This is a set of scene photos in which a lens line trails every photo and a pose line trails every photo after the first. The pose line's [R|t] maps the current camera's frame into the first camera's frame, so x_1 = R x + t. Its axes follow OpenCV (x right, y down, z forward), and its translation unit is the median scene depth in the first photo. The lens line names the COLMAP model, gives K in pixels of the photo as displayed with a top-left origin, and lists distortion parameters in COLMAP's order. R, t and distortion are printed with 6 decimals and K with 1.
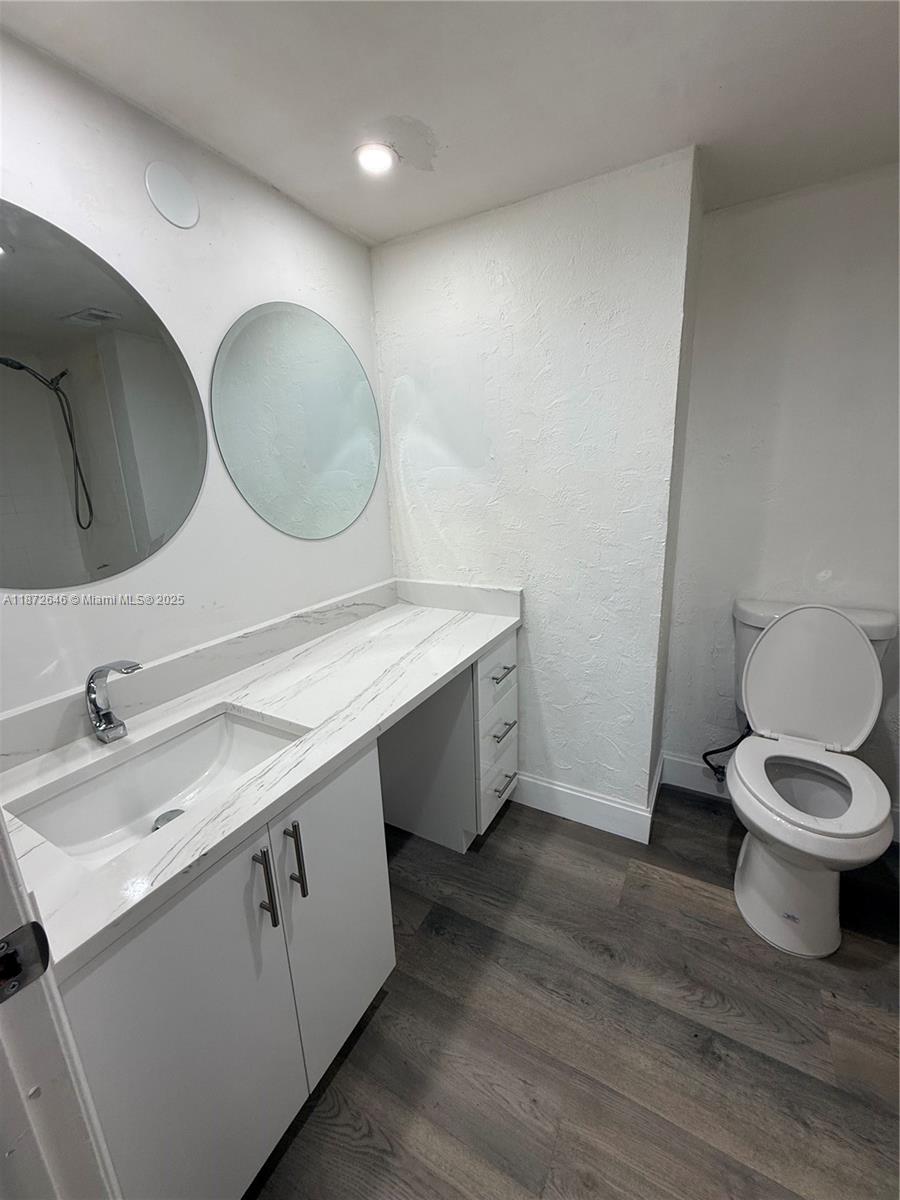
lens RADIAL K [[480.5, 0, 451.8], [0, 480.5, 598.9], [0, 0, 1]] dist [0.001277, 0.000548]
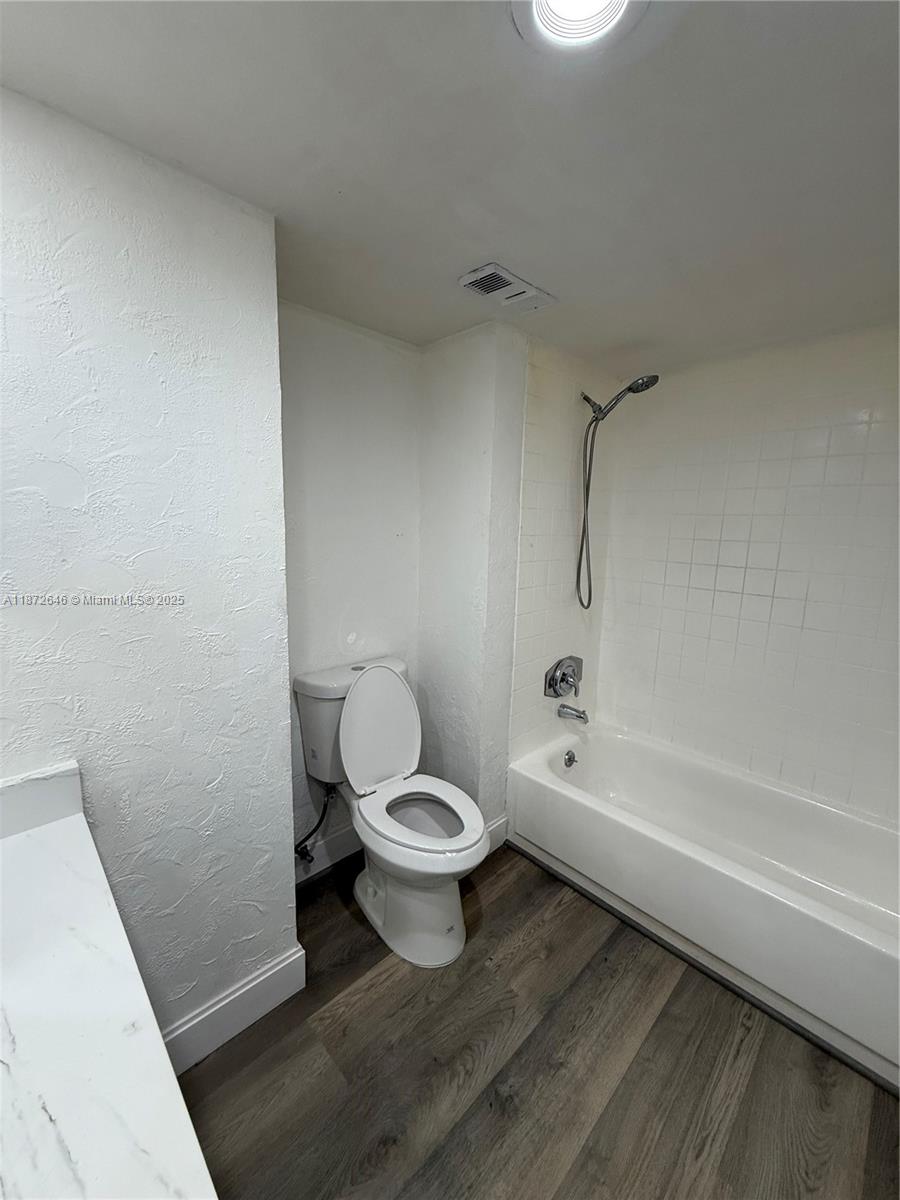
lens RADIAL K [[480.5, 0, 451.5], [0, 480.5, 596.3], [0, 0, 1]] dist [0.001277, 0.000548]
pose [[0.278579, -0.109022, 0.954205, -0.304334], [0.203620, 0.977655, 0.052255, -0.181889], [-0.938580, 0.179738, 0.294553, 0.462988]]
